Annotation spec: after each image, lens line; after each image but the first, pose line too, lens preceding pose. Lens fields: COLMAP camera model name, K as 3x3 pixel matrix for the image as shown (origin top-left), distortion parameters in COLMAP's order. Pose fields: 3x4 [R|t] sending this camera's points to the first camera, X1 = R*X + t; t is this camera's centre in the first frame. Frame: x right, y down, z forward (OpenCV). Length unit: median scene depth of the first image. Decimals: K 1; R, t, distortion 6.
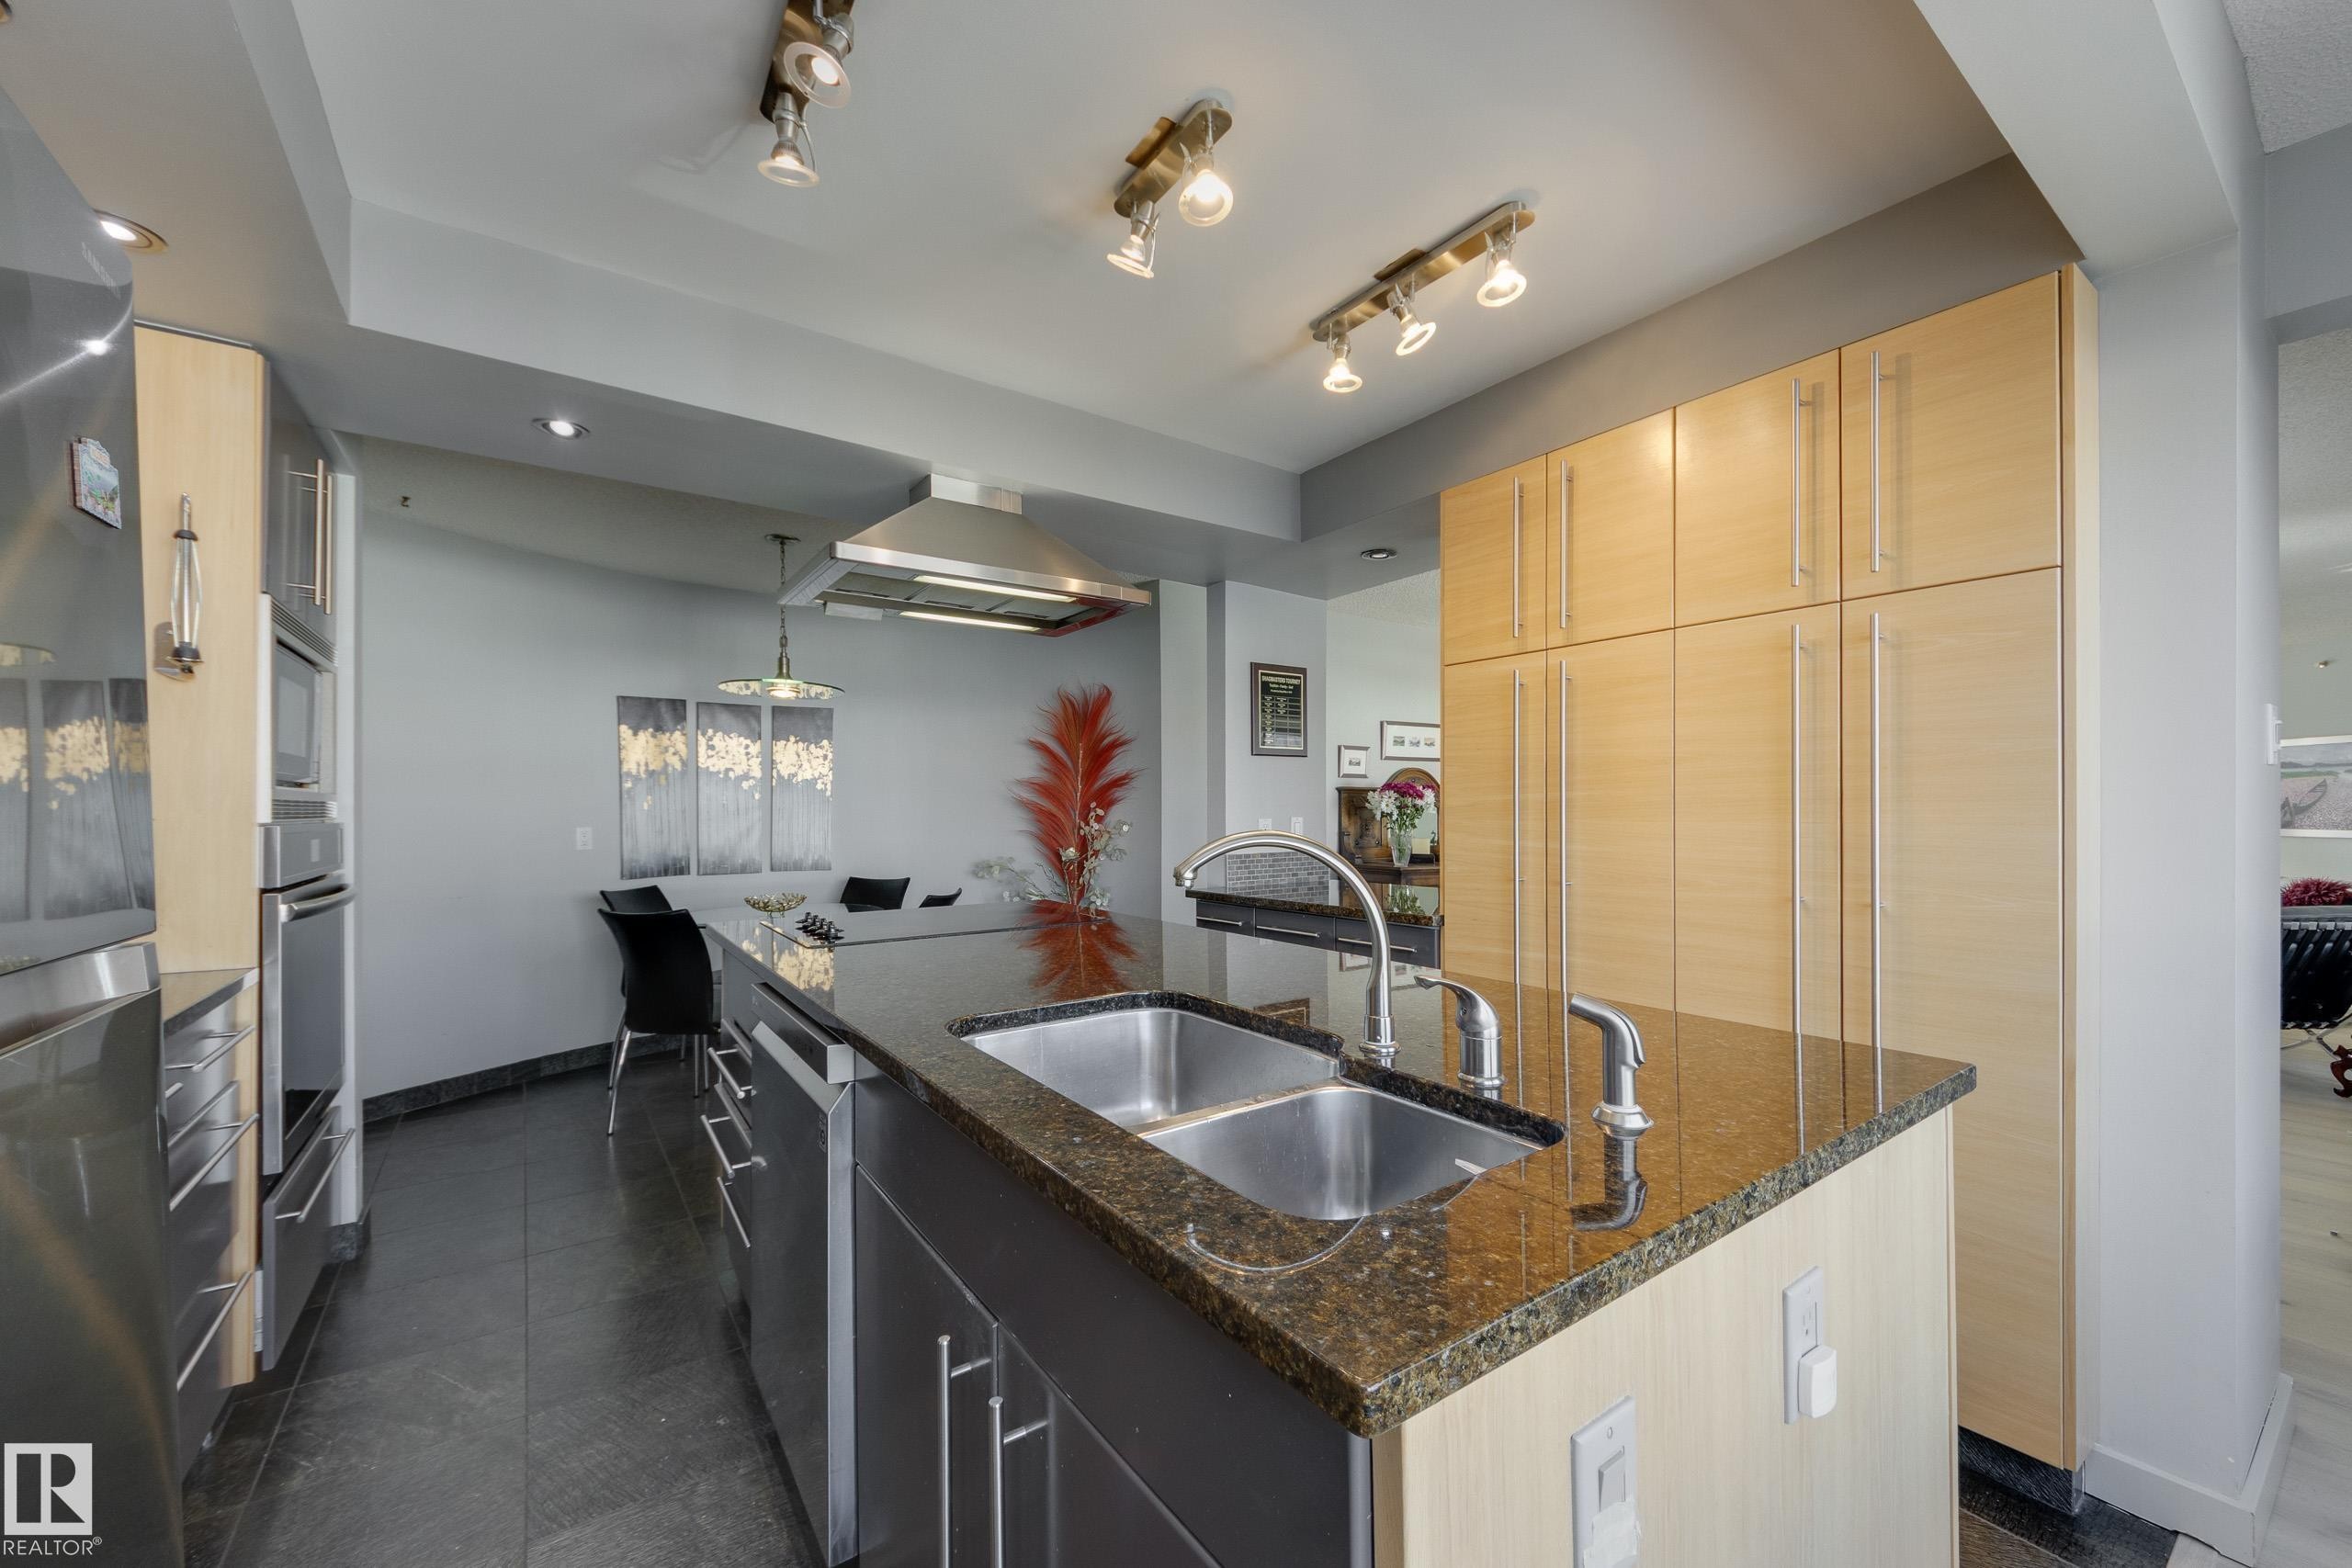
lens RADIAL K [[885.8, 0, 1191.7], [0, 885.8, 808.1], [0, 0, 1]] dist [0.000789, -0.000012]
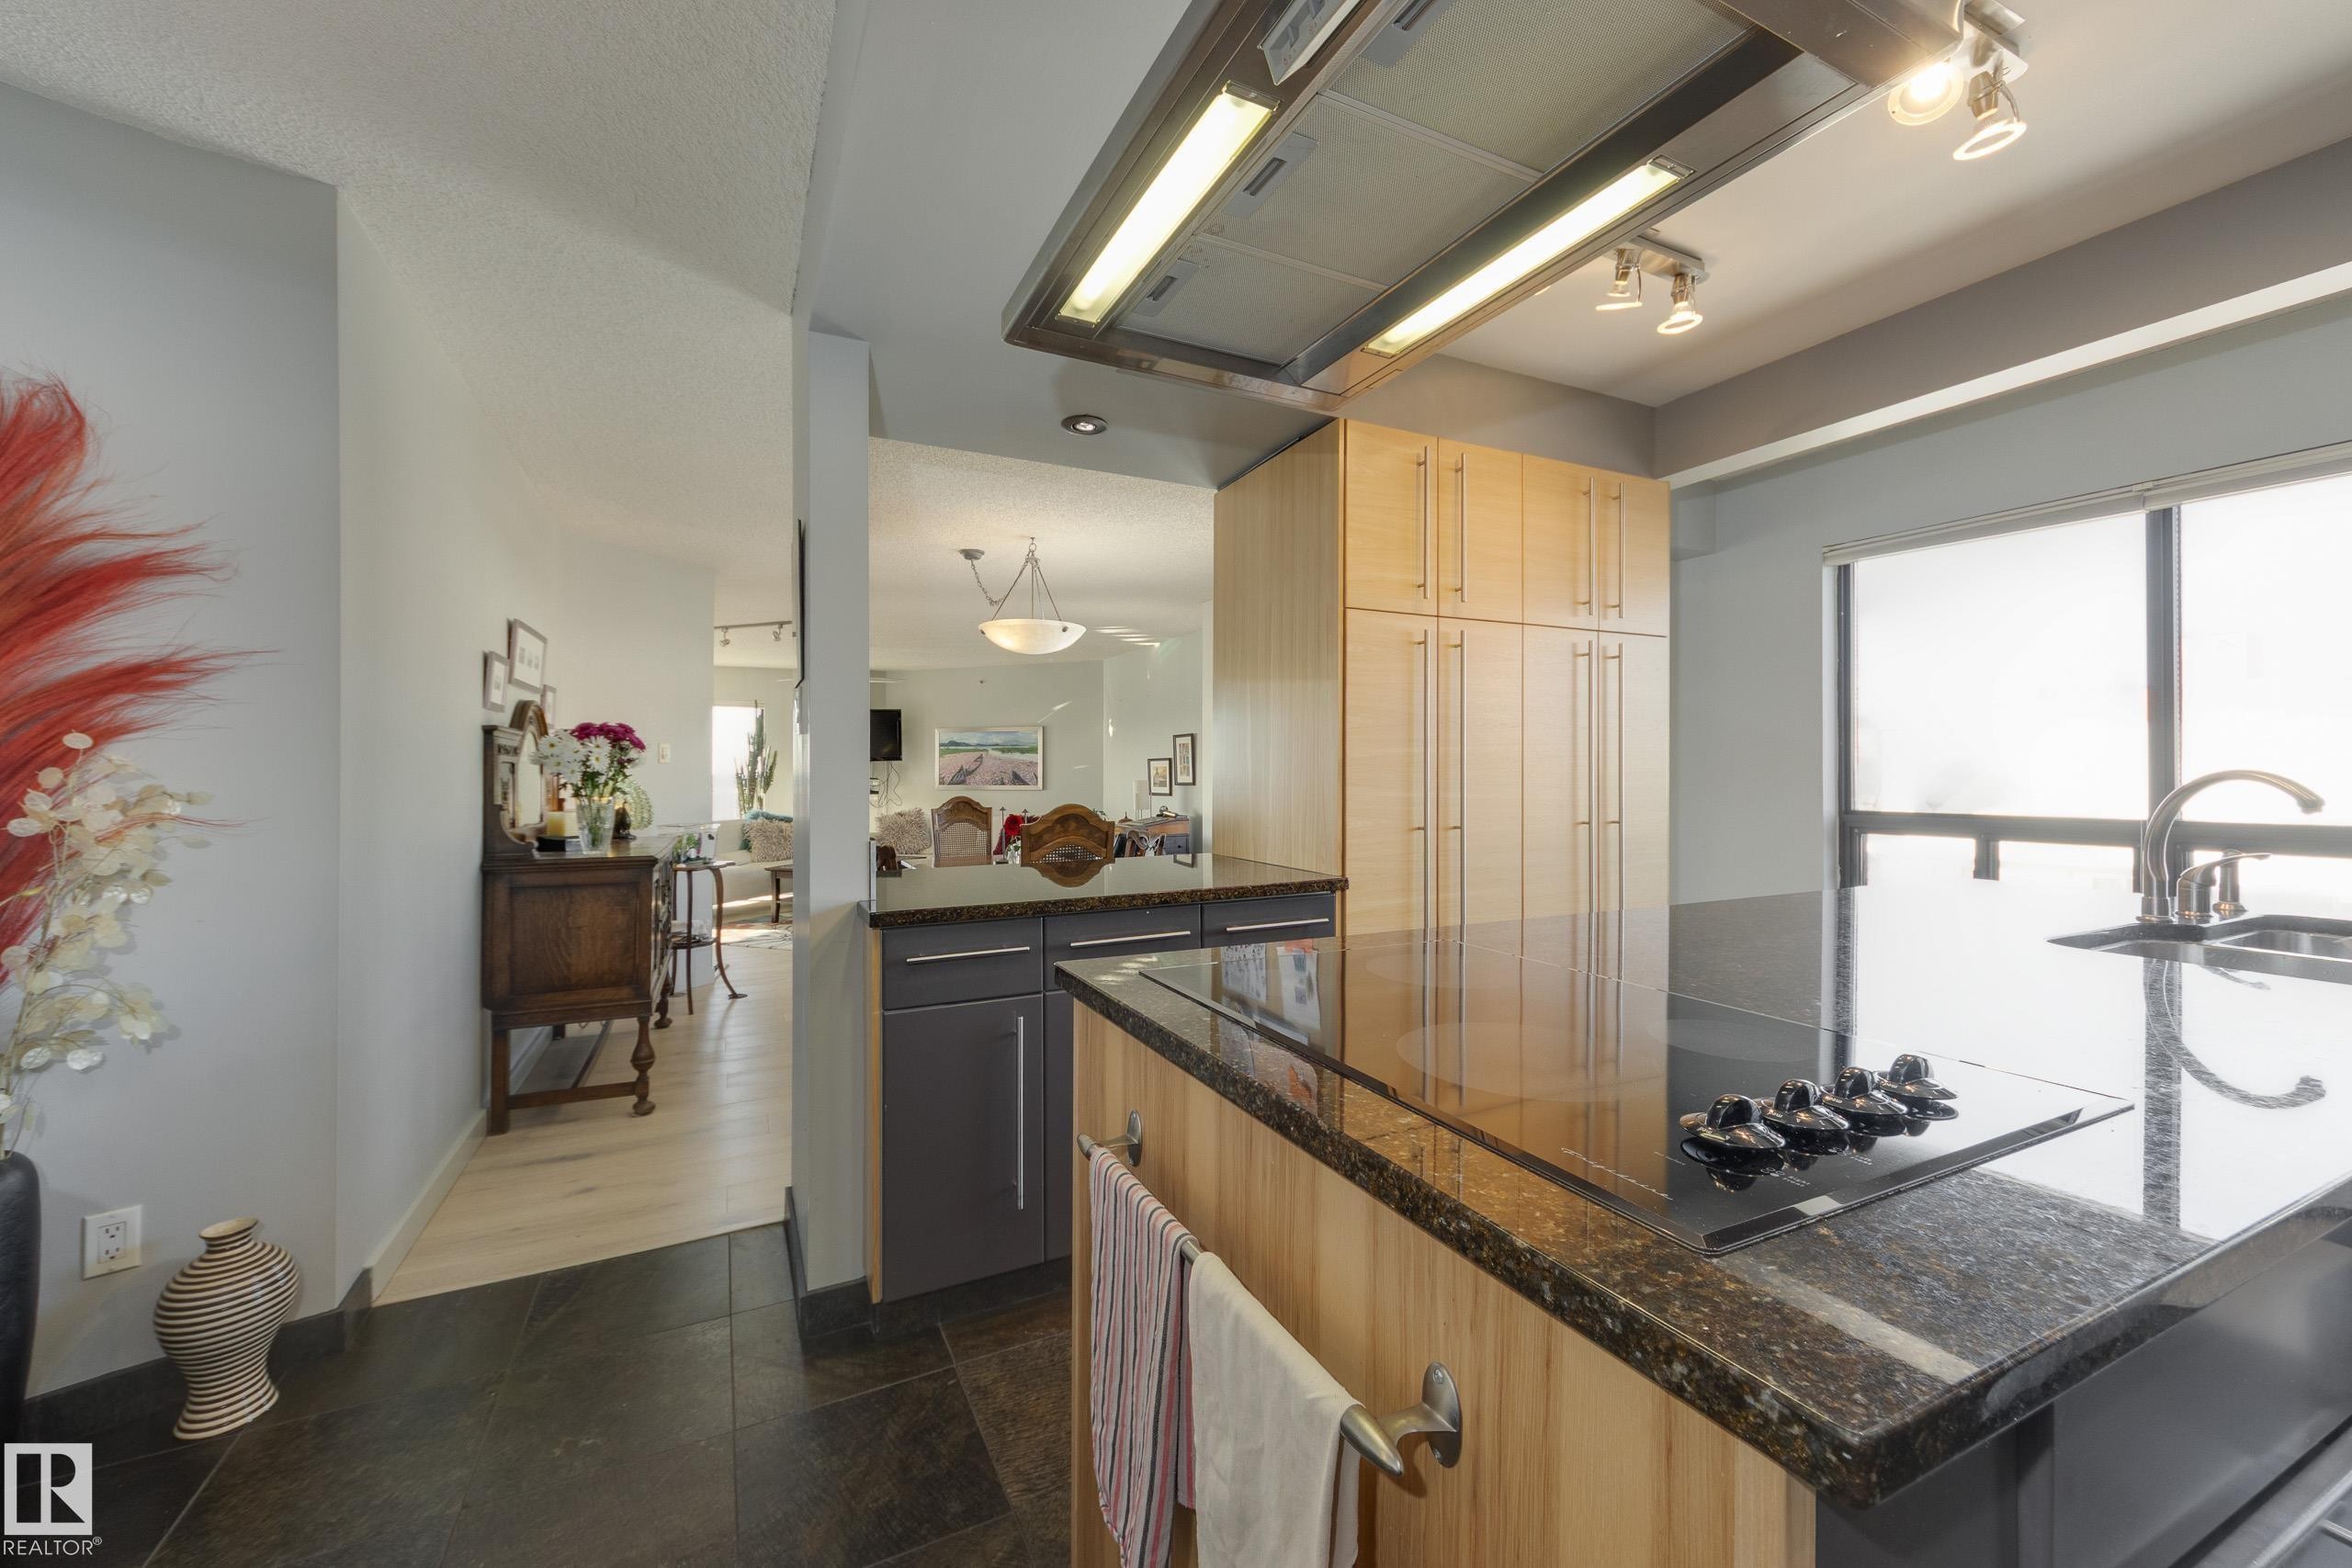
lens RADIAL K [[902.7, 0, 1163.7], [0, 902.7, 771.1], [0, 0, 1]] dist [0.023561, -0.008283]
pose [[0.176702, 0.004941, 0.984252, -0.370423], [-0.001625, 0.999988, -0.004728, 0.008151], [-0.984263, -0.000764, 0.176708, 0.548045]]
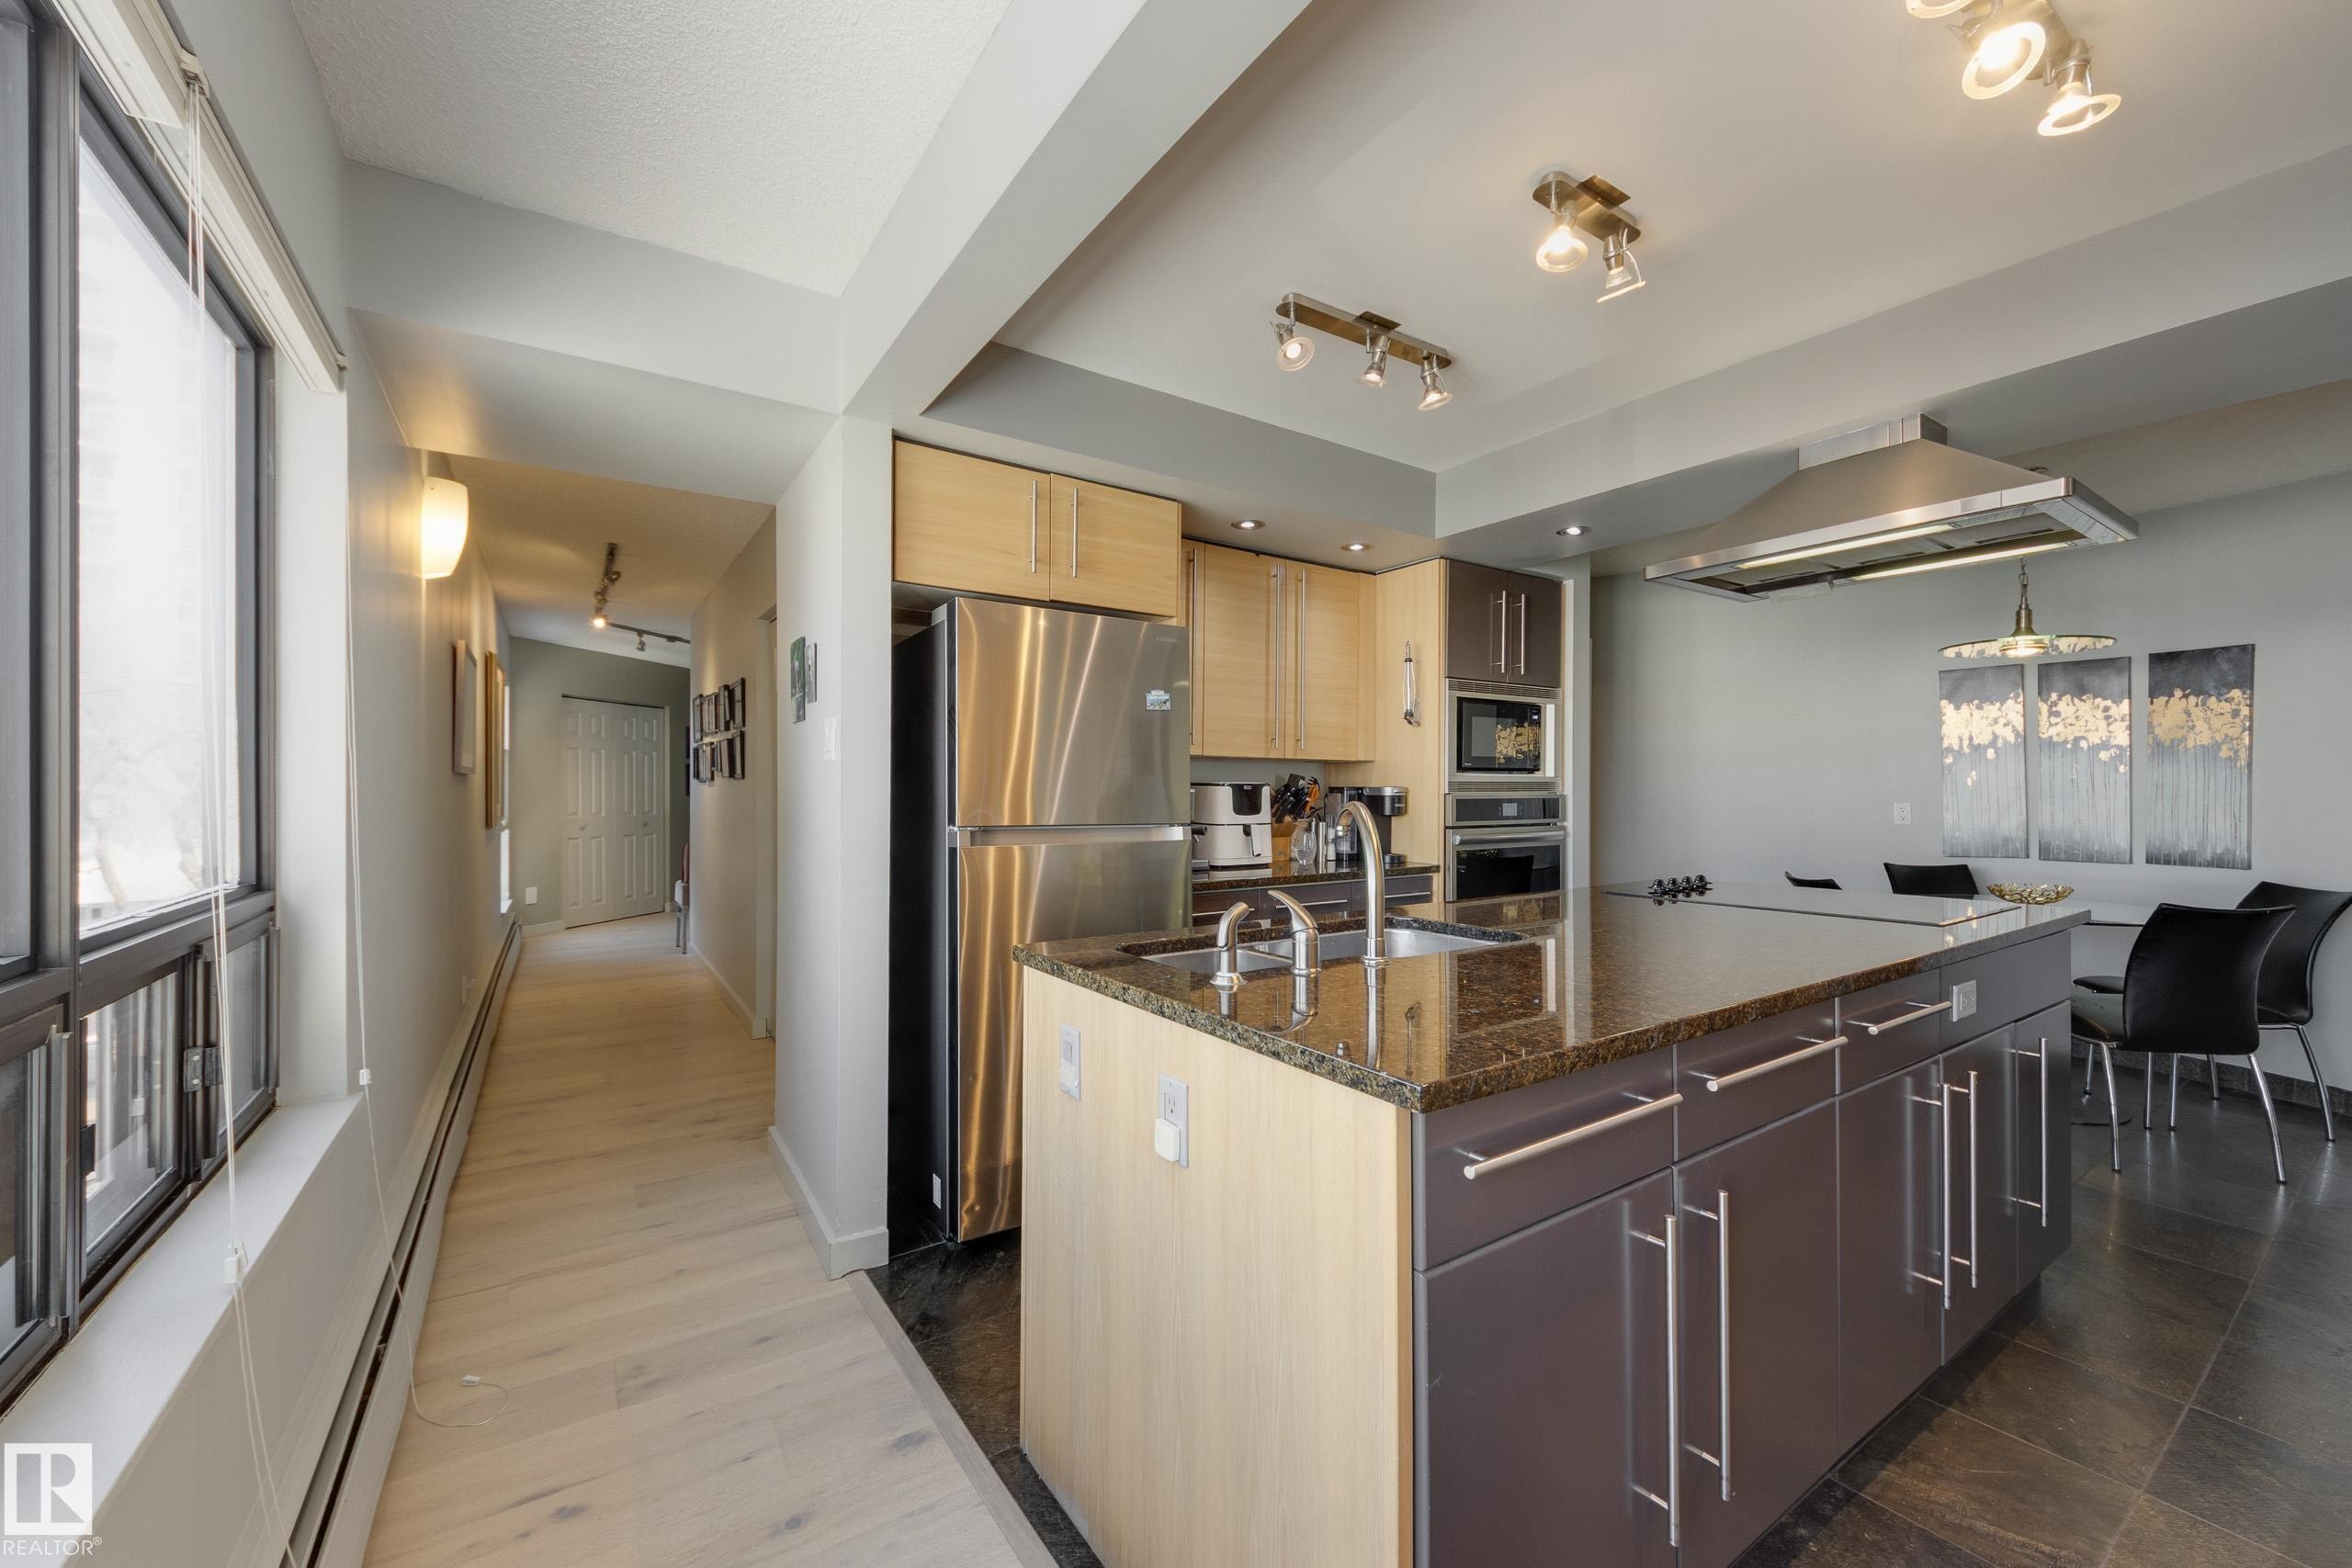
lens RADIAL K [[913.4, 0, 1191.4], [0, 913.4, 788.6], [0, 0, 1]] dist [-0.002874, -0.000498]
pose [[-0.028909, 0.002131, -0.999580, 0.377317], [0.002283, 0.999995, 0.002066, 0.000990], [0.999579, -0.002222, -0.028913, 0.176431]]
